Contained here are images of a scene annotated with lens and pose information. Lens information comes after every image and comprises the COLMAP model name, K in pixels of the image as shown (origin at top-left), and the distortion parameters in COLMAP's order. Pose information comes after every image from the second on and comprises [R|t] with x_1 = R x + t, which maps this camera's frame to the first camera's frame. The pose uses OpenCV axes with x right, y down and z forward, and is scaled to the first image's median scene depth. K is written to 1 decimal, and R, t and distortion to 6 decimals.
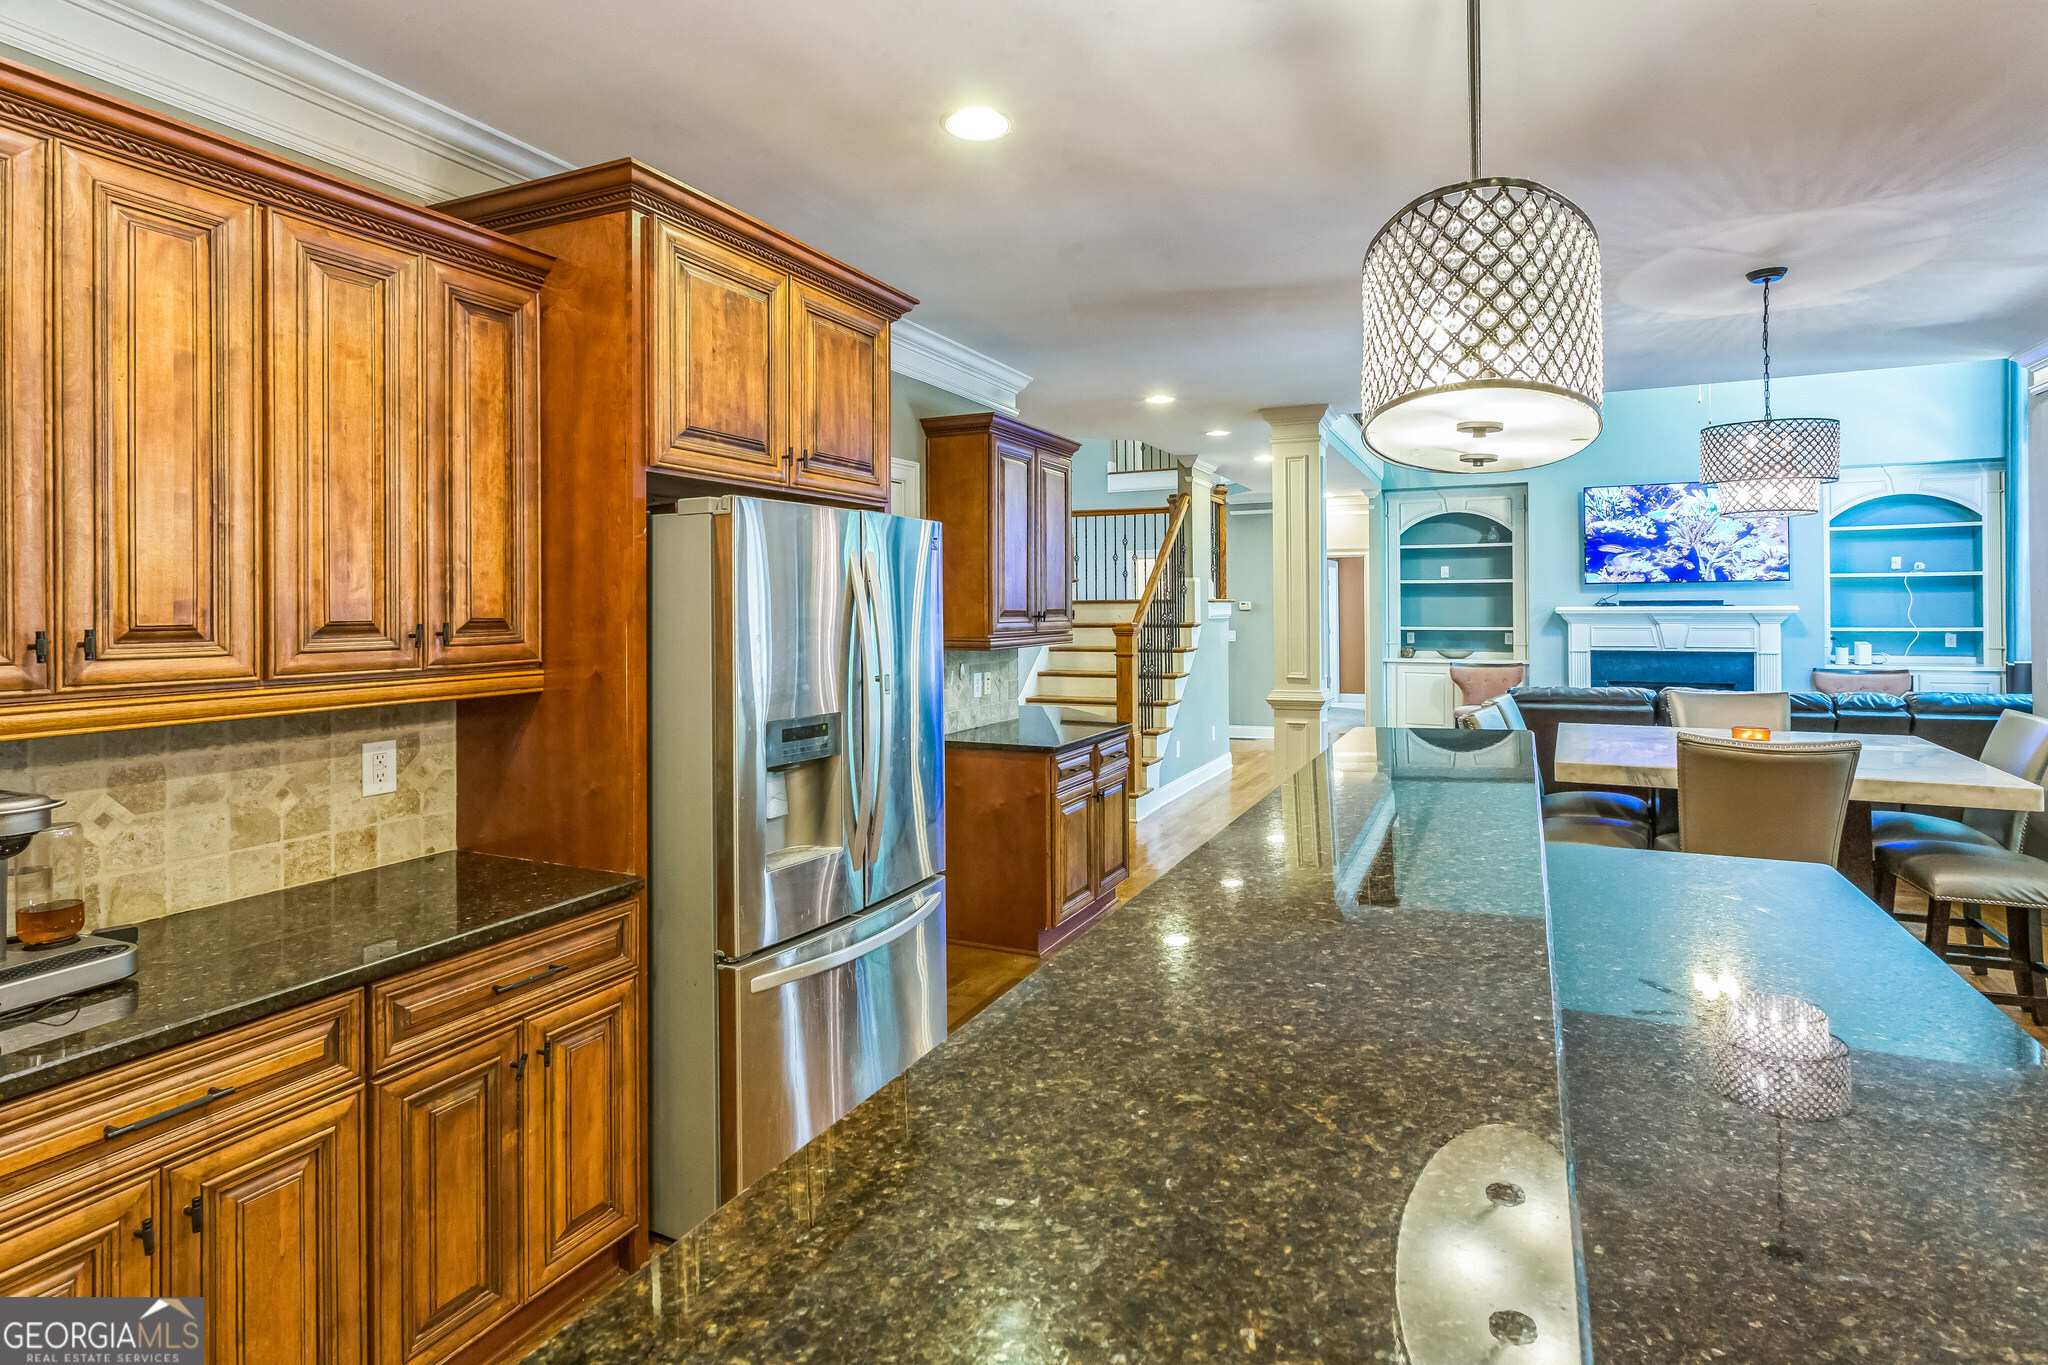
lens RADIAL K [[1071.6, 0, 1018.0], [0, 1071.6, 599.9], [0, 0, 1]] dist [0.001961, 0.000619]
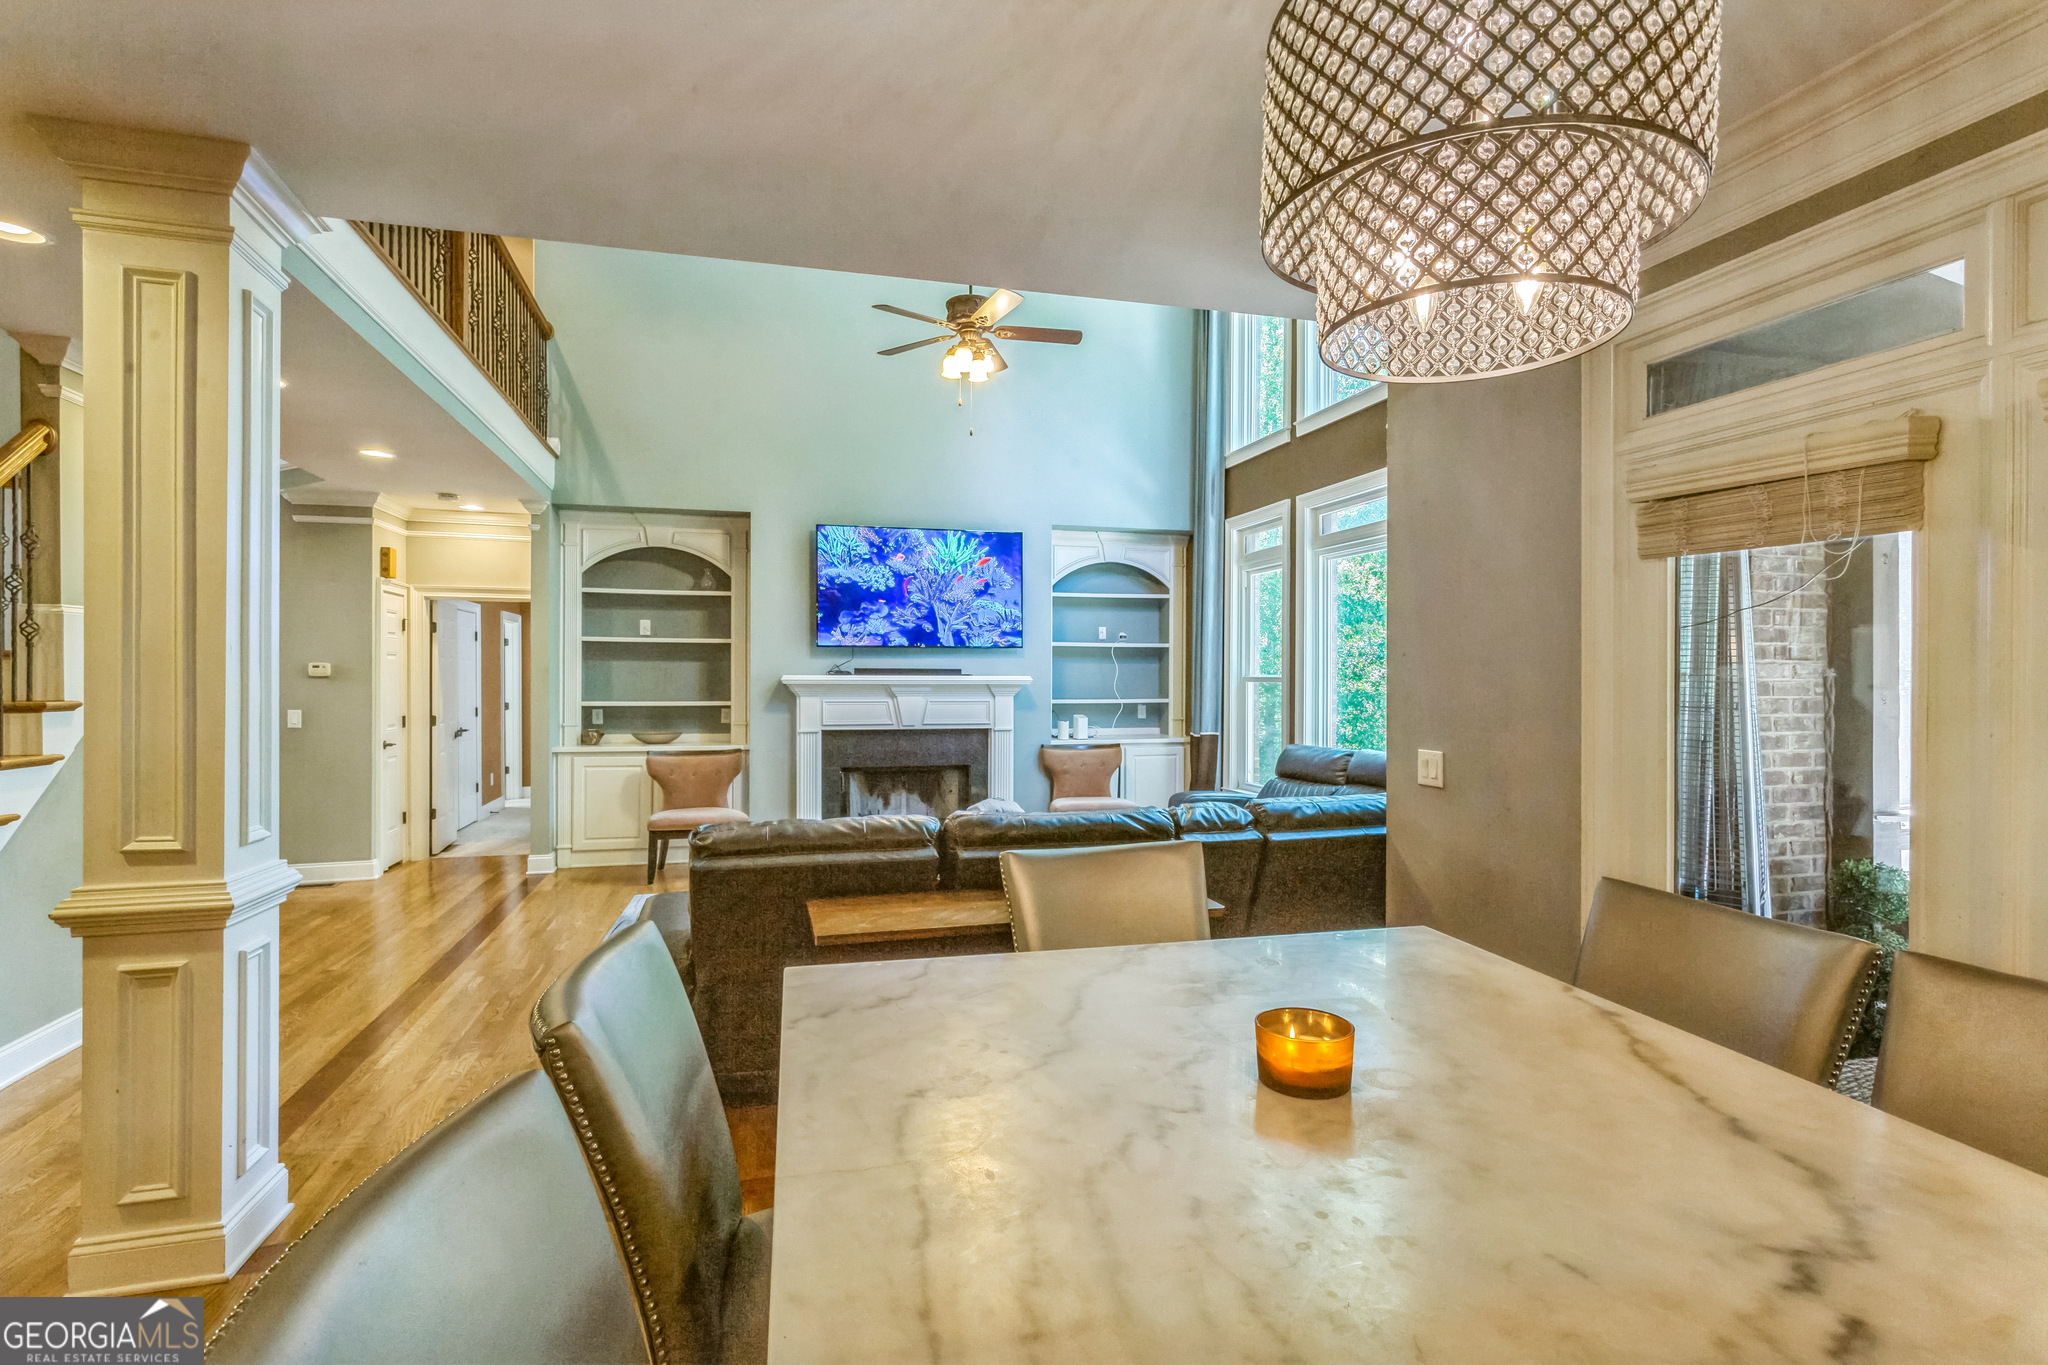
lens RADIAL K [[988.0, 0, 1026.3], [0, 988.0, 676.0], [0, 0, 1]] dist [-0.001322, 0.000466]
pose [[0.760218, 0.007573, 0.649624, 0.178459], [-0.011296, 0.999935, 0.001563, 0.004273], [-0.649570, -0.008527, 0.760254, 0.355583]]
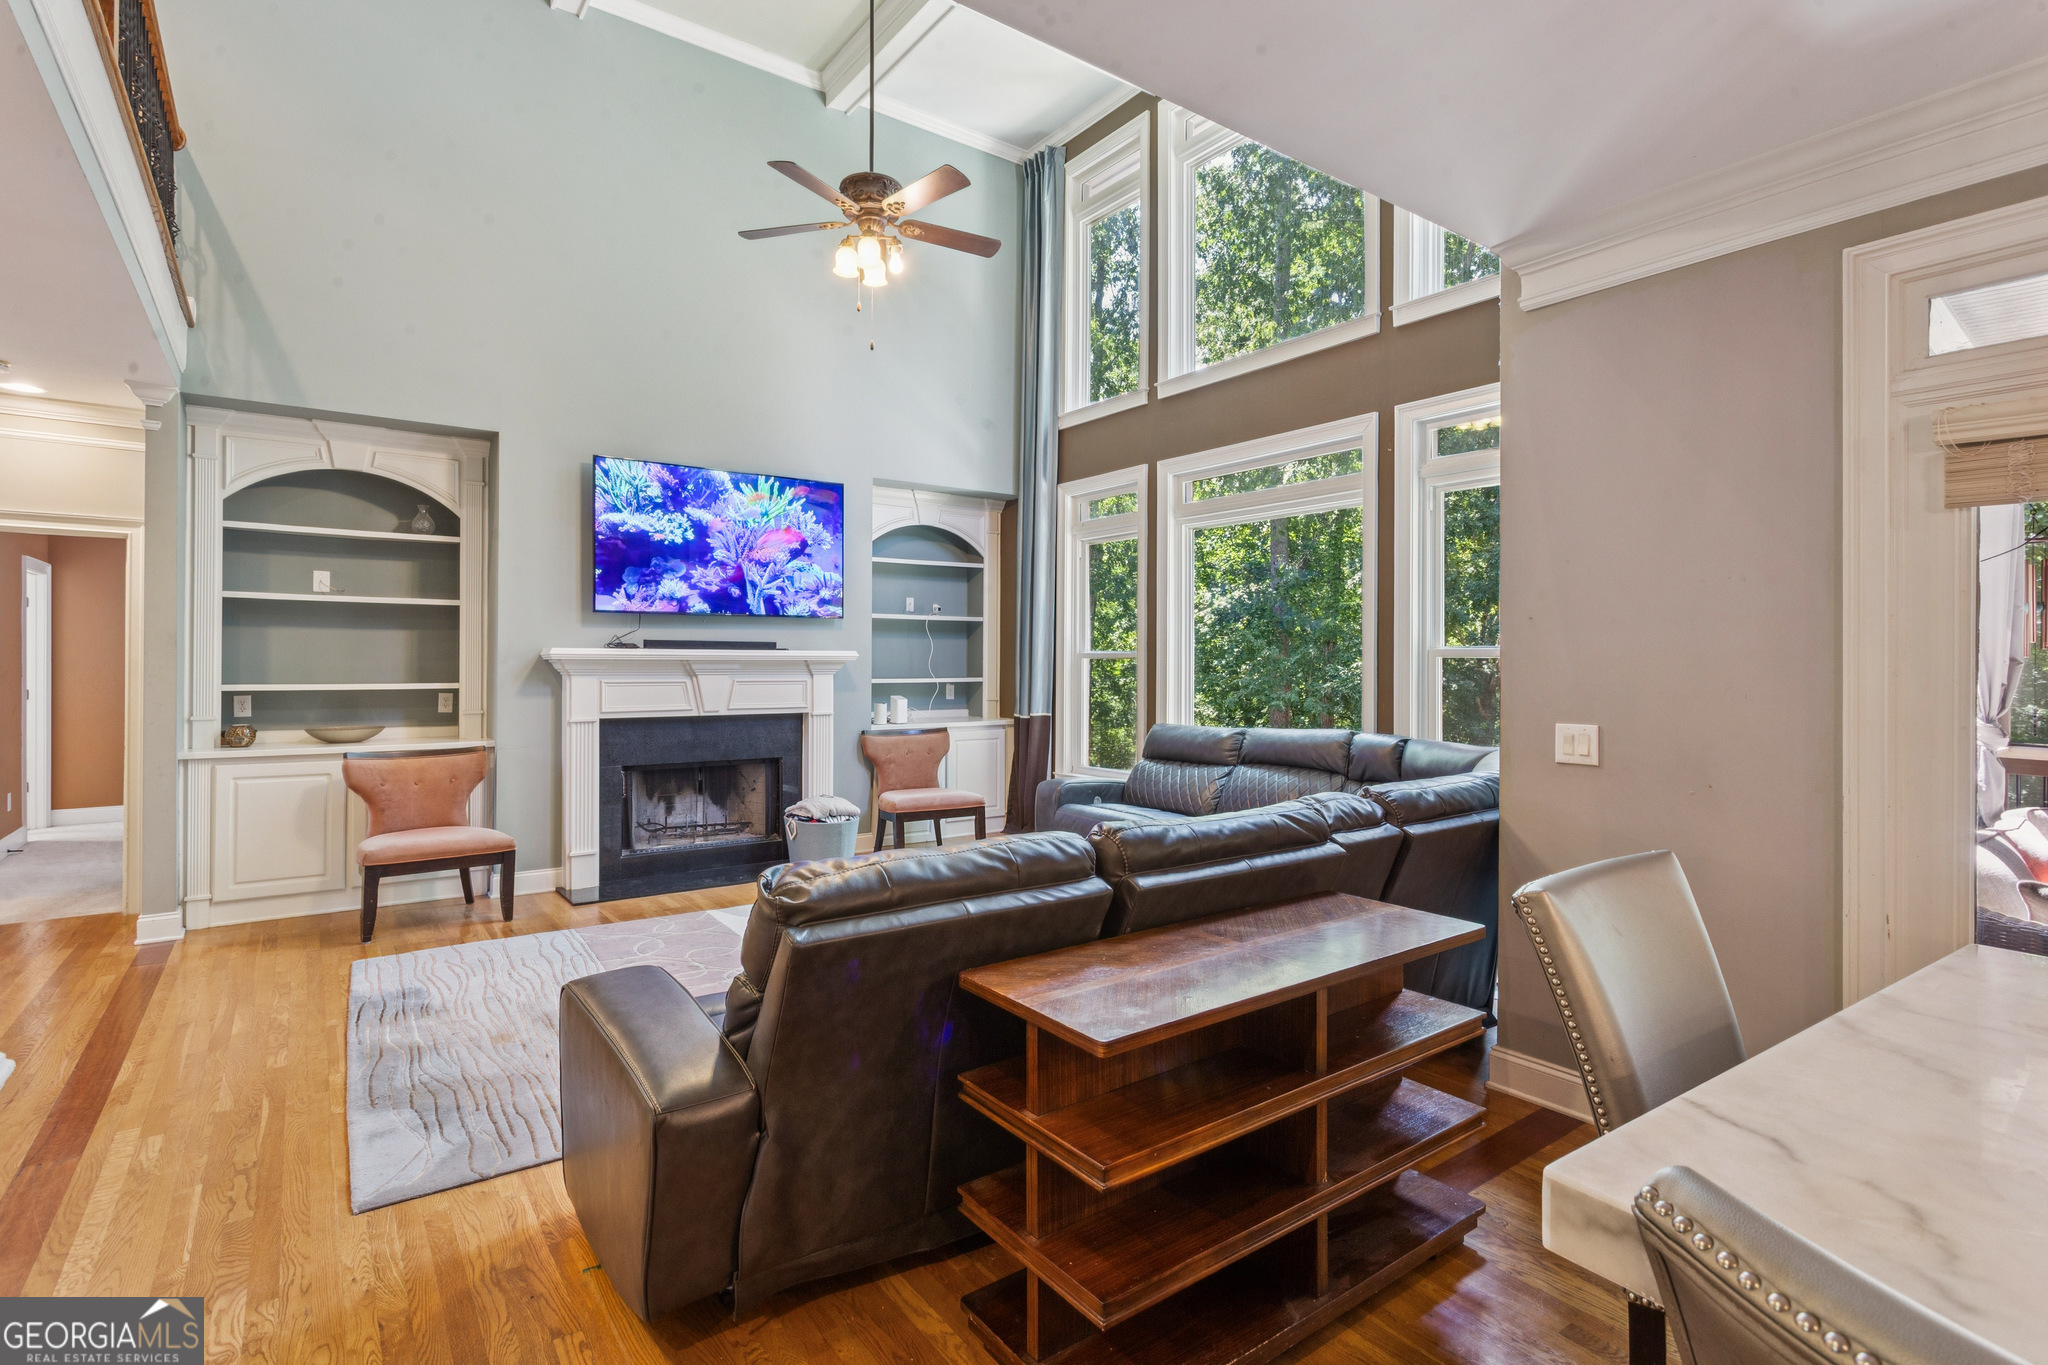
lens RADIAL K [[984.1, 0, 1024.2], [0, 984.1, 654.4], [0, 0, 1]] dist [0.001841, 0.000700]
pose [[0.480298, 0.013213, 0.877006, 0.156993], [-0.012033, 0.999892, -0.008474, 0.011826], [-0.877023, -0.006483, 0.480405, 0.526521]]
